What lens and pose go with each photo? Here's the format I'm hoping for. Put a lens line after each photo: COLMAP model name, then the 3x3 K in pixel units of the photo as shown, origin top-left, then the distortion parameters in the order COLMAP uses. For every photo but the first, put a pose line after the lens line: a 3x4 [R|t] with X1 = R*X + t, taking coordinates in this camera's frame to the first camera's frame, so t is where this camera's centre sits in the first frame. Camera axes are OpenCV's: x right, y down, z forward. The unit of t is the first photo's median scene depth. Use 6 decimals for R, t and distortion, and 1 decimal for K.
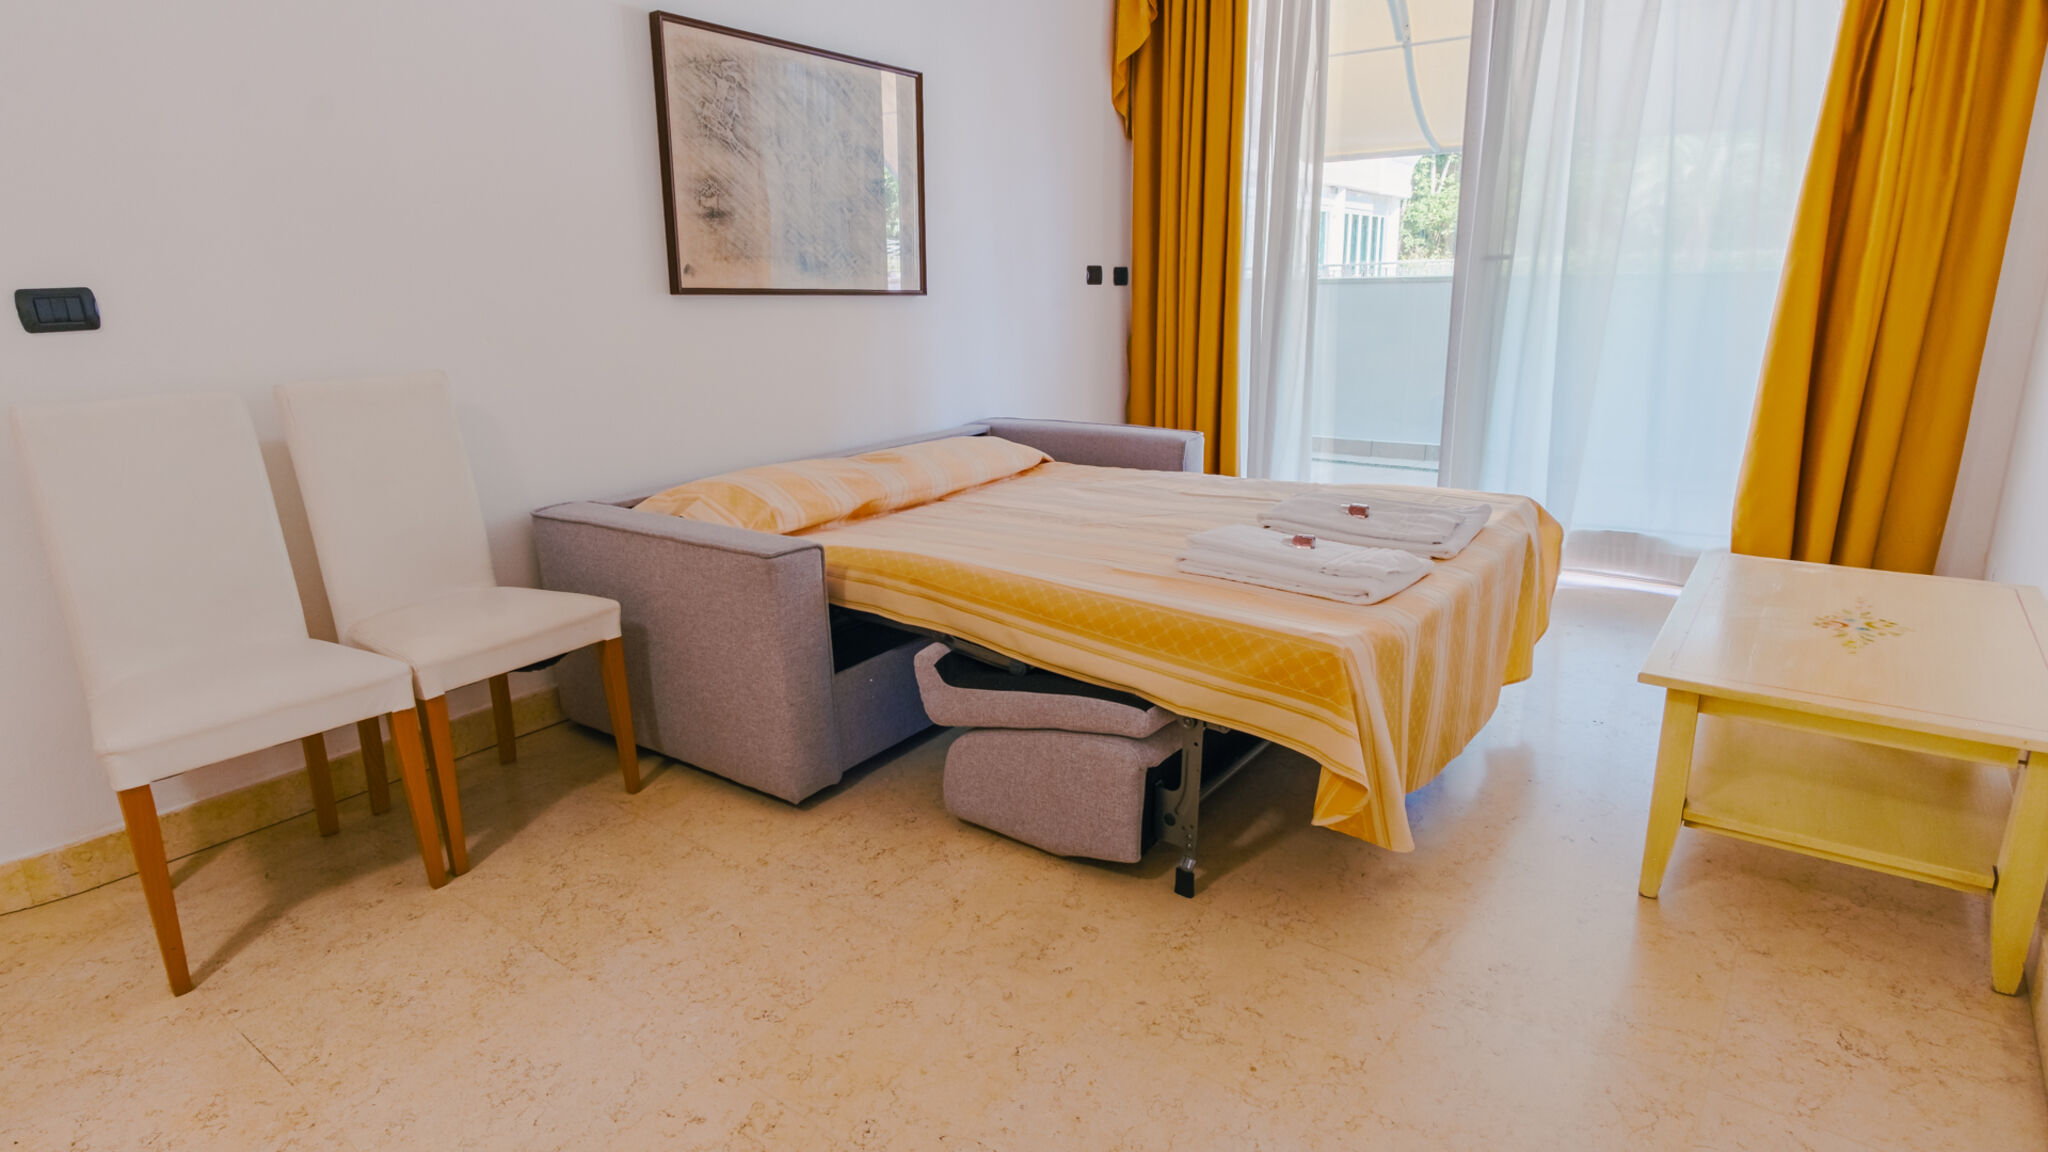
lens RADIAL K [[1083.7, 0, 1024.0], [0, 1083.7, 576.0], [0, 0, 1]] dist [0.005686, 0.001108]
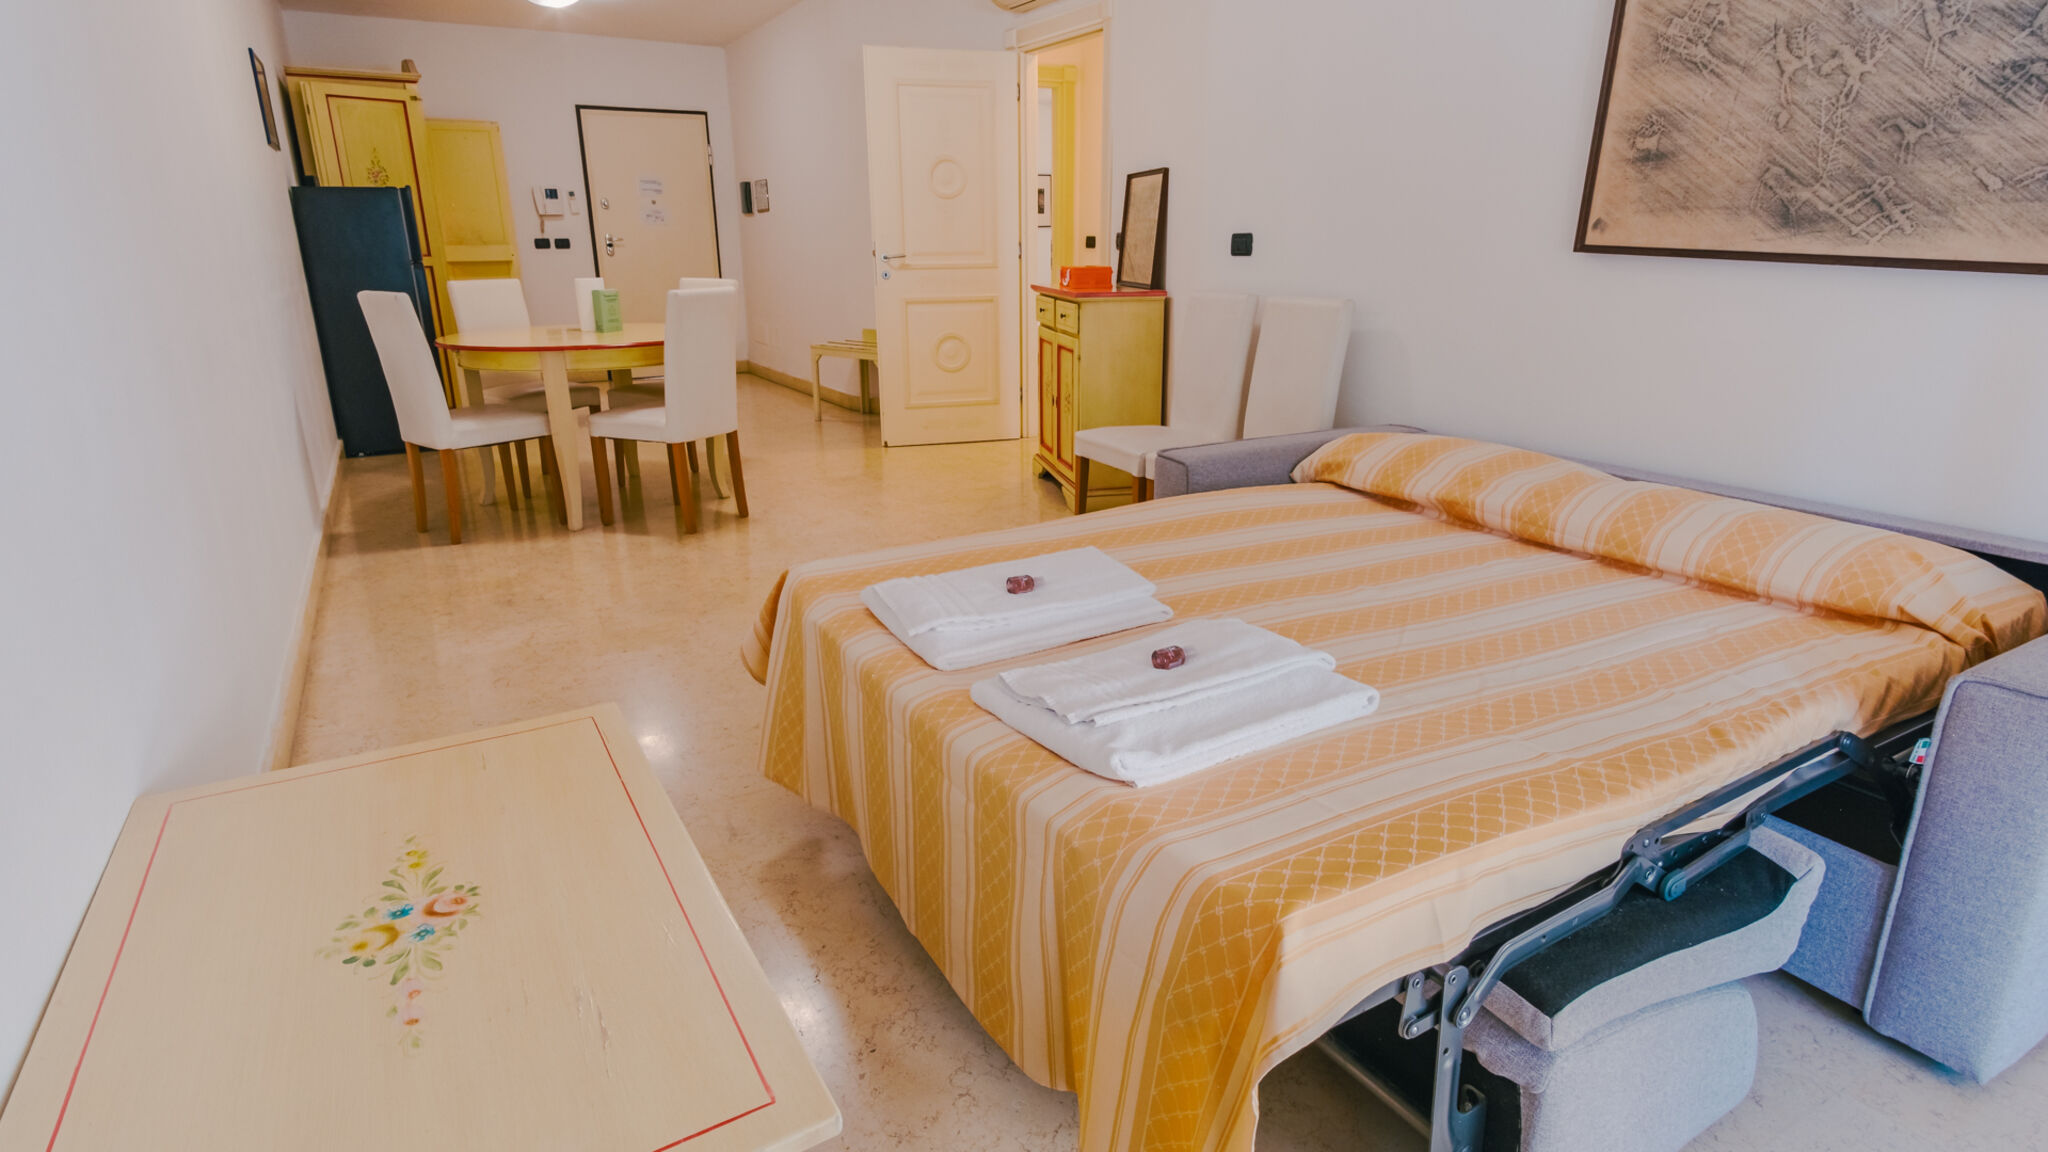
lens RADIAL K [[1083.7, 0, 1024.0], [0, 1083.7, 576.0], [0, 0, 1]] dist [0.005686, 0.001108]
pose [[-0.403761, 0.298849, -0.864677, 0.731165], [-0.235075, 0.879519, 0.413747, -0.285284], [0.884148, 0.370319, -0.284863, 0.939578]]
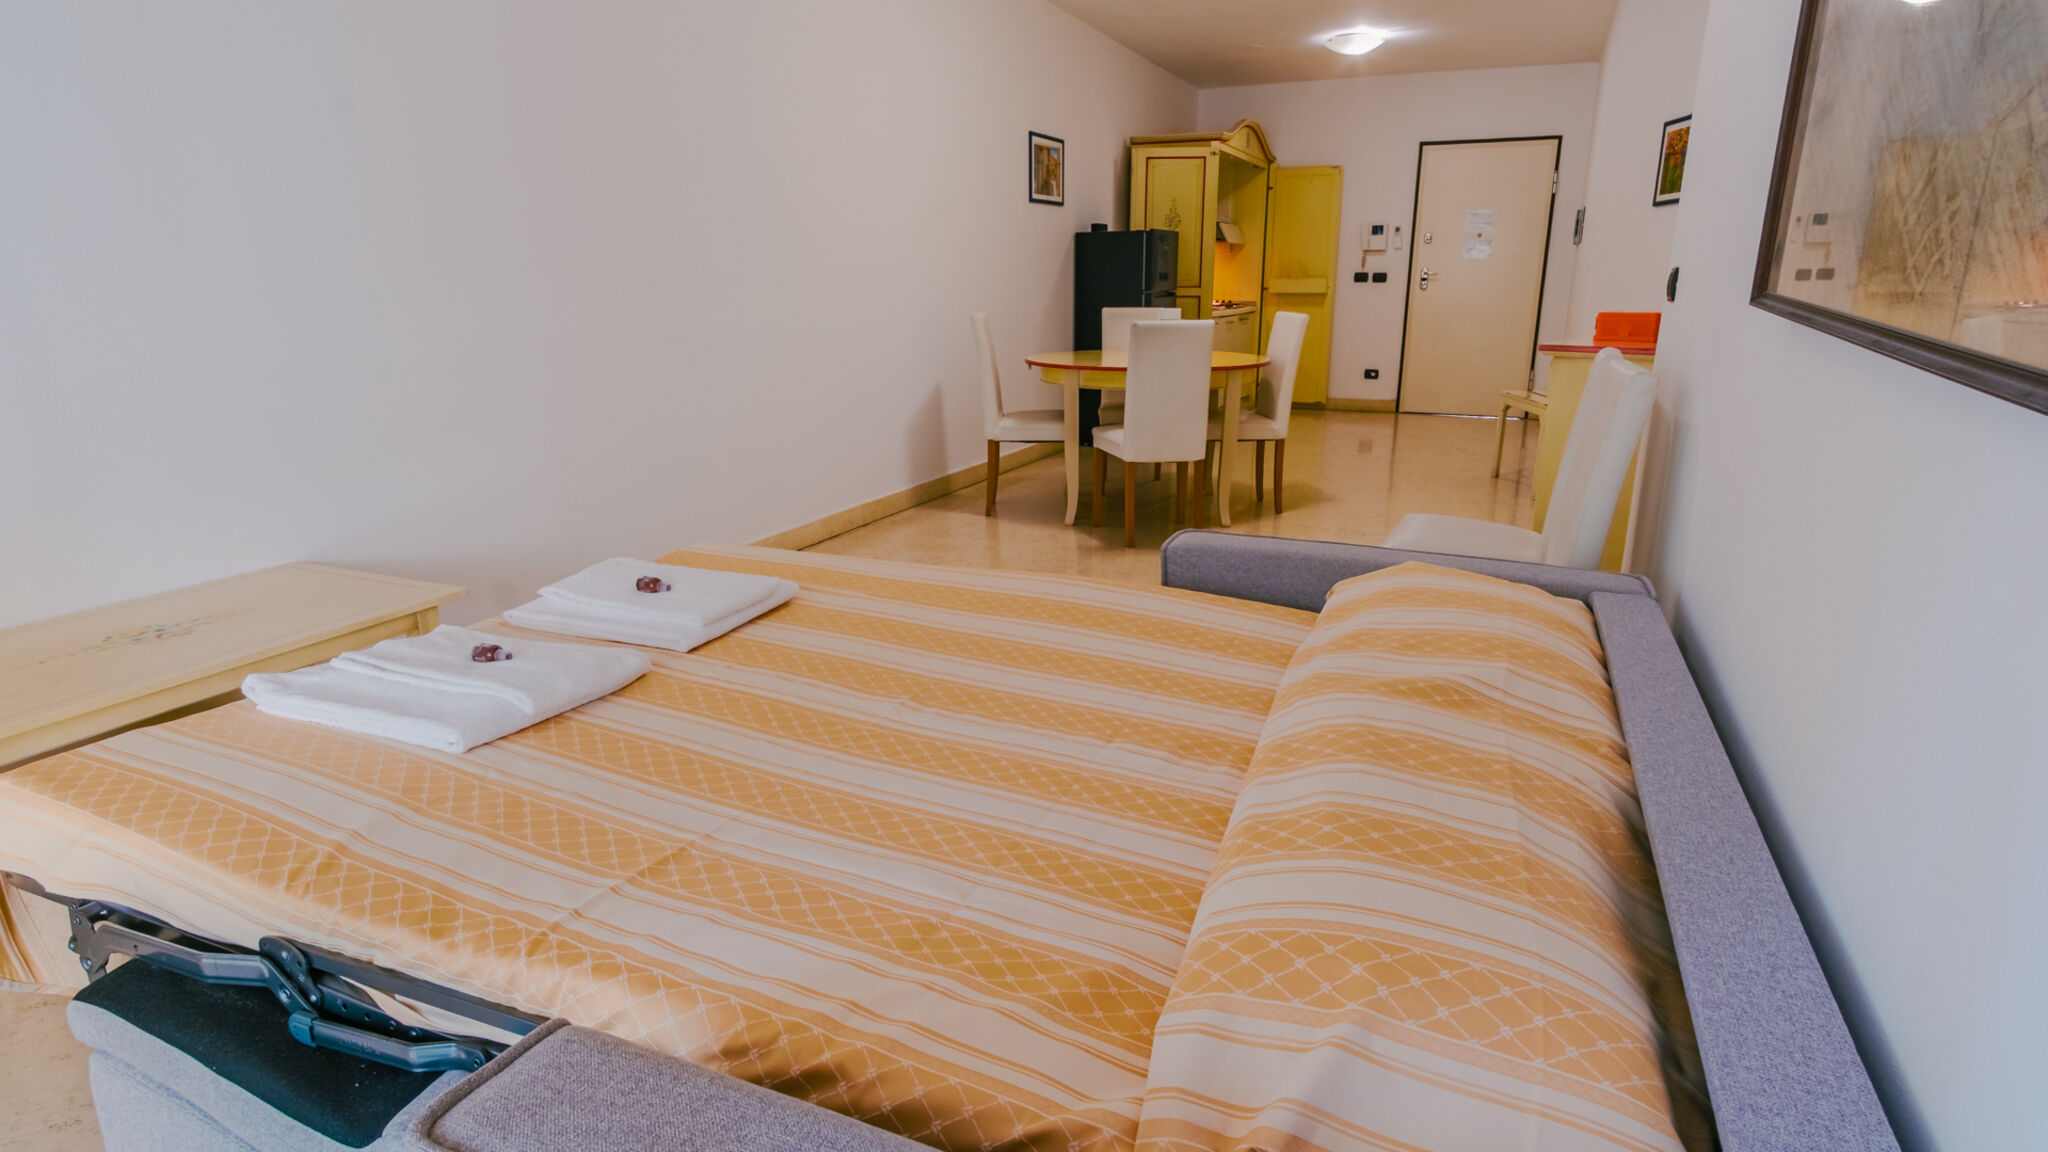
lens RADIAL K [[1083.7, 0, 1024.0], [0, 1083.7, 576.0], [0, 0, 1]] dist [0.005686, 0.001108]
pose [[-0.978498, 0.079189, -0.190449, 0.094573], [-0.032347, 0.853017, 0.520879, -0.393901], [0.203704, 0.515840, -0.832114, 1.379442]]
